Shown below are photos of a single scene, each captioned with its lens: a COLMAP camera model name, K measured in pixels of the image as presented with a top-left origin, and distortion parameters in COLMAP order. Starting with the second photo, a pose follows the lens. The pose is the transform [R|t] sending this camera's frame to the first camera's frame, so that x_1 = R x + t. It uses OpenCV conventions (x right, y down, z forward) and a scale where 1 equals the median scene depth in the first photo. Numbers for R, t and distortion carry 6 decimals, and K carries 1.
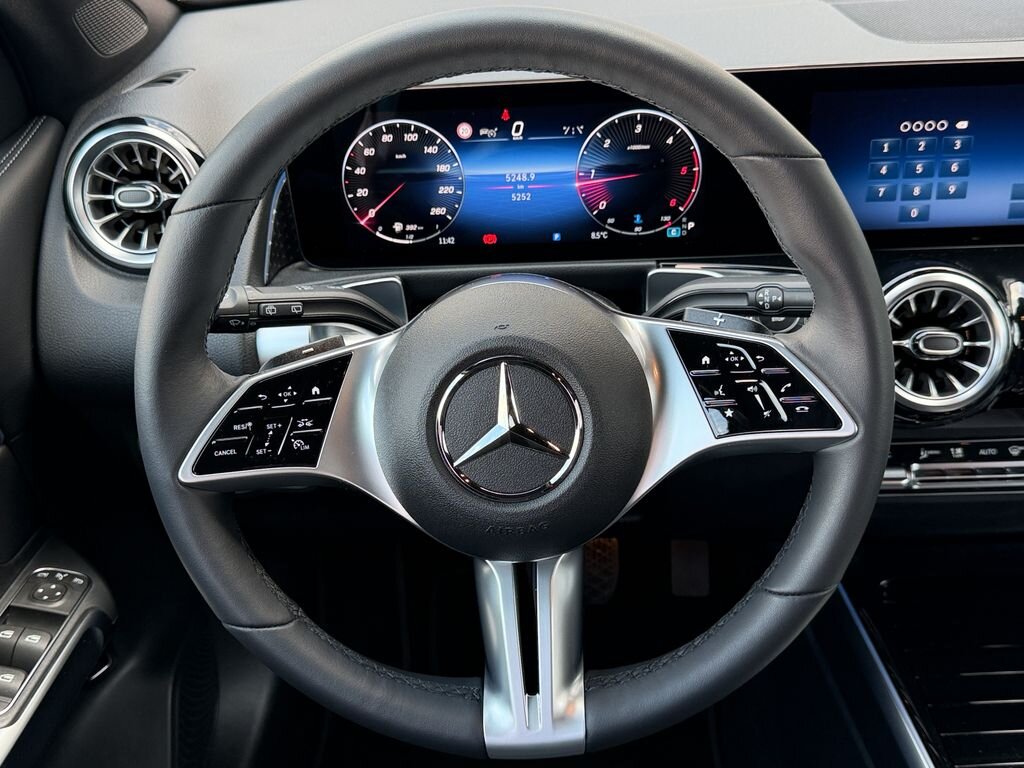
lens RADIAL K [[1079.8, 0, 511.0], [0, 1079.8, 387.5], [0, 0, 1]] dist [0.118719, 0.000000]
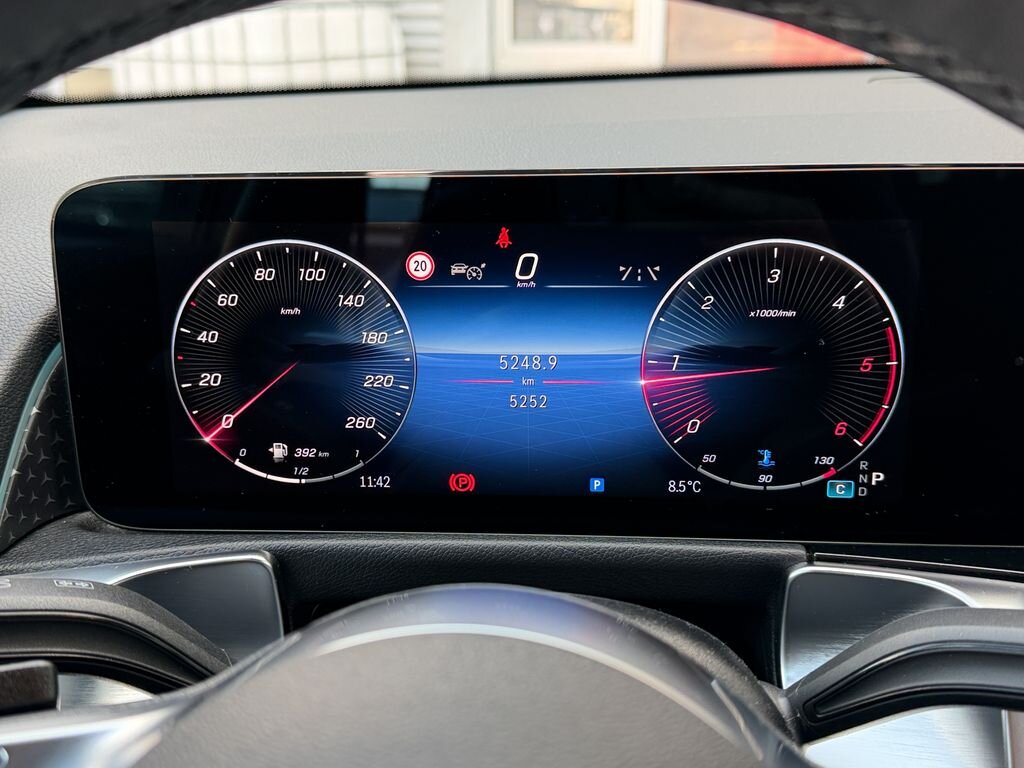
lens RADIAL K [[1079.8, 0, 511.5], [0, 1079.8, 377.8], [0, 0, 1]] dist [0.118719, 0.000000]
pose [[0.998766, 0.046820, -0.016560, 0.009429], [-0.049333, 0.973710, -0.222383, -0.076780], [0.005712, 0.222926, 0.974819, 0.519185]]
